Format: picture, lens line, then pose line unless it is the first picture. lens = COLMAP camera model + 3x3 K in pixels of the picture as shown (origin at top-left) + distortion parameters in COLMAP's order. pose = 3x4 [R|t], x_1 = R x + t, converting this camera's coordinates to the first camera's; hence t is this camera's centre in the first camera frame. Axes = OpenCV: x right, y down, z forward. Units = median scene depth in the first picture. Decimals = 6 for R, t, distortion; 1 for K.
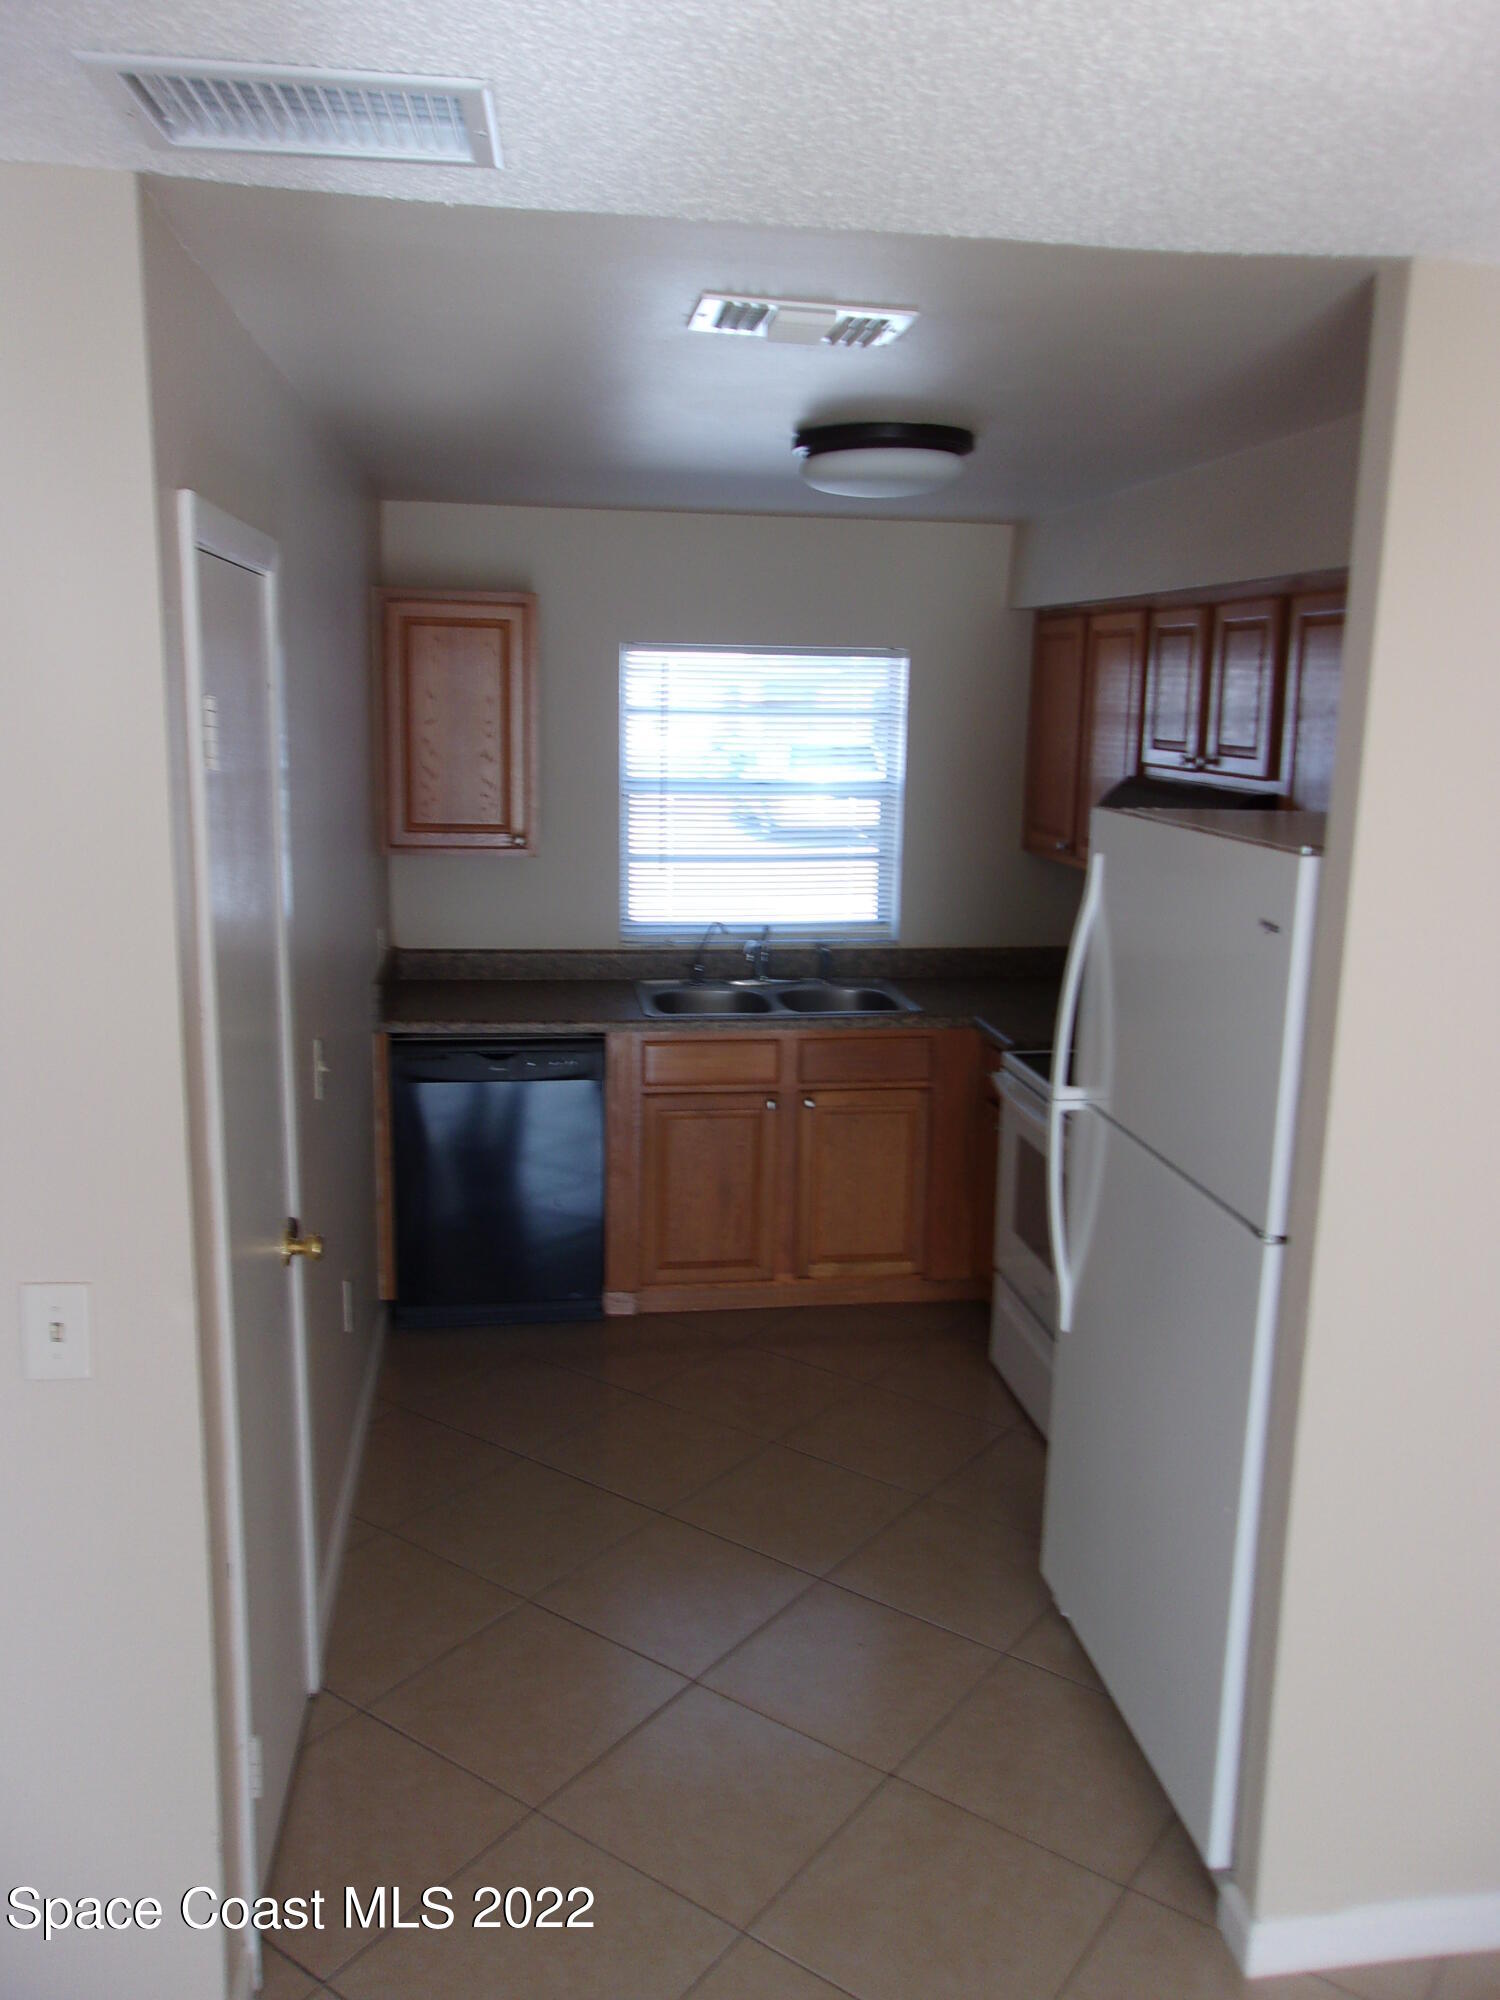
lens RADIAL K [[1543.7, 0, 750.0], [0, 1543.7, 1000.0], [0, 0, 1]] dist [0.006864, 0.006034]
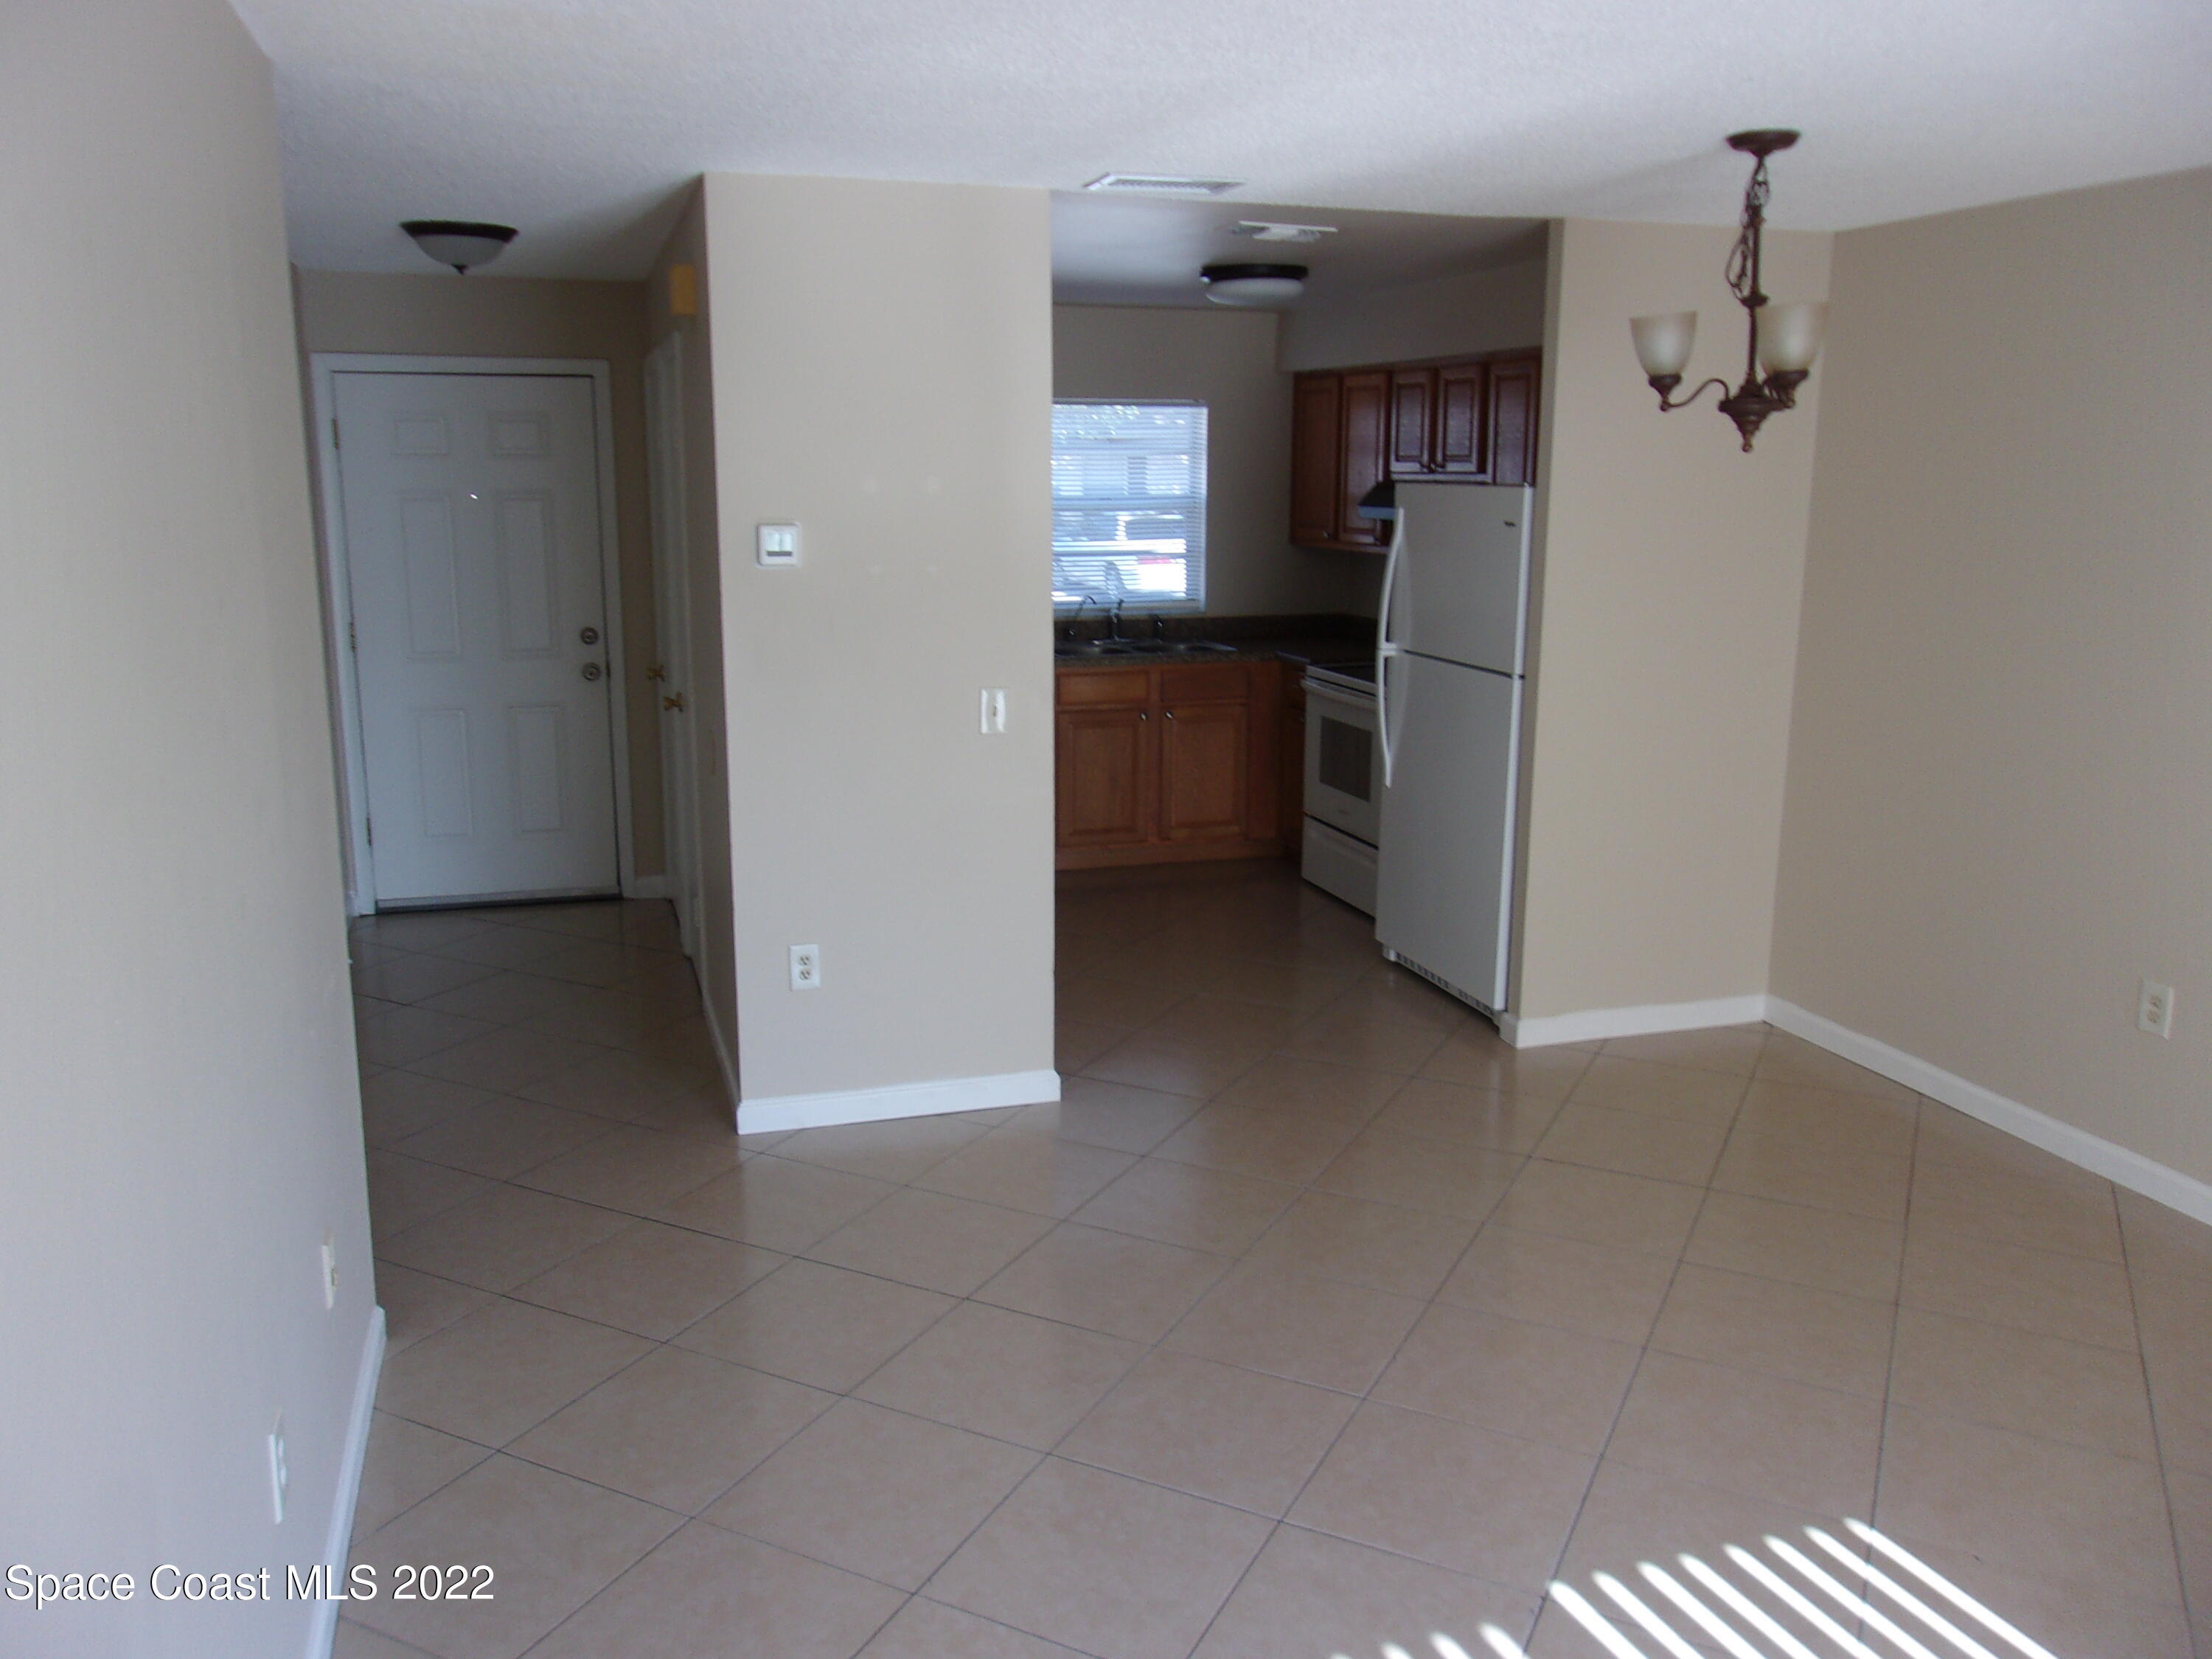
lens RADIAL K [[1707.3, 0, 1106.0], [0, 1707.3, 829.5], [0, 0, 1]] dist [0.006864, 0.006034]
pose [[0.984719, -0.047018, 0.167683, -0.324958], [0.045255, 0.998873, 0.014318, 0.164904], [-0.168167, -0.006511, 0.985737, -0.631870]]
